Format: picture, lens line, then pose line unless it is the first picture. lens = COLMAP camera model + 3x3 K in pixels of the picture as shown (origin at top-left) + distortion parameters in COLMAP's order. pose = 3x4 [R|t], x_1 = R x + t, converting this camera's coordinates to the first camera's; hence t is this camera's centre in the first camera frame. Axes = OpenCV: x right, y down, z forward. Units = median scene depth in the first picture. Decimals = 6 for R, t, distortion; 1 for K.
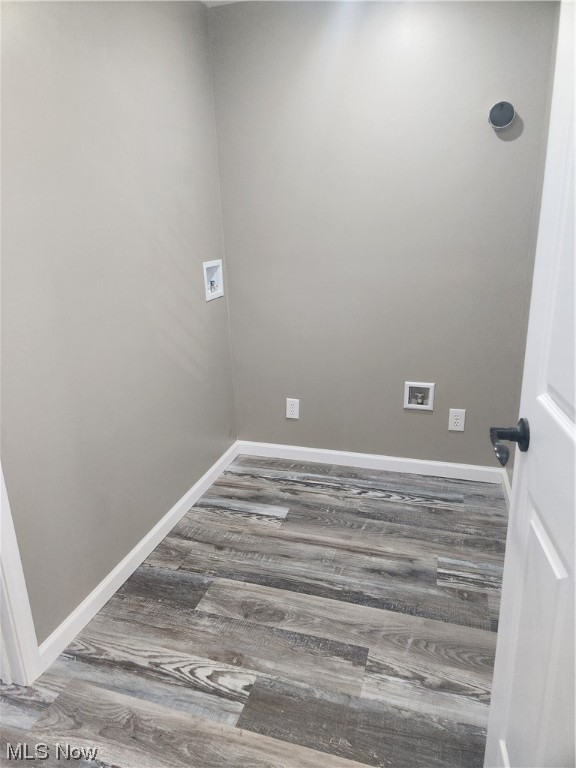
lens RADIAL K [[512.9, 0, 288.0], [0, 512.9, 384.0], [0, 0, 1]] dist [0.095832, -0.078094]
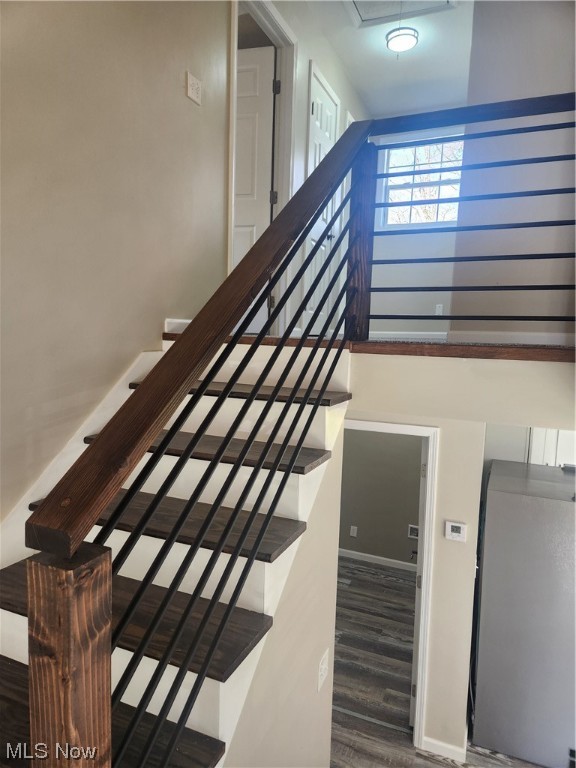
lens RADIAL K [[512.9, 0, 288.0], [0, 512.9, 384.0], [0, 0, 1]] dist [0.095832, -0.078094]
pose [[0.993778, 0.064900, -0.090521, -0.124522], [-0.080732, 0.979613, -0.183961, -0.154013], [0.076737, 0.190125, 0.978756, -1.394652]]
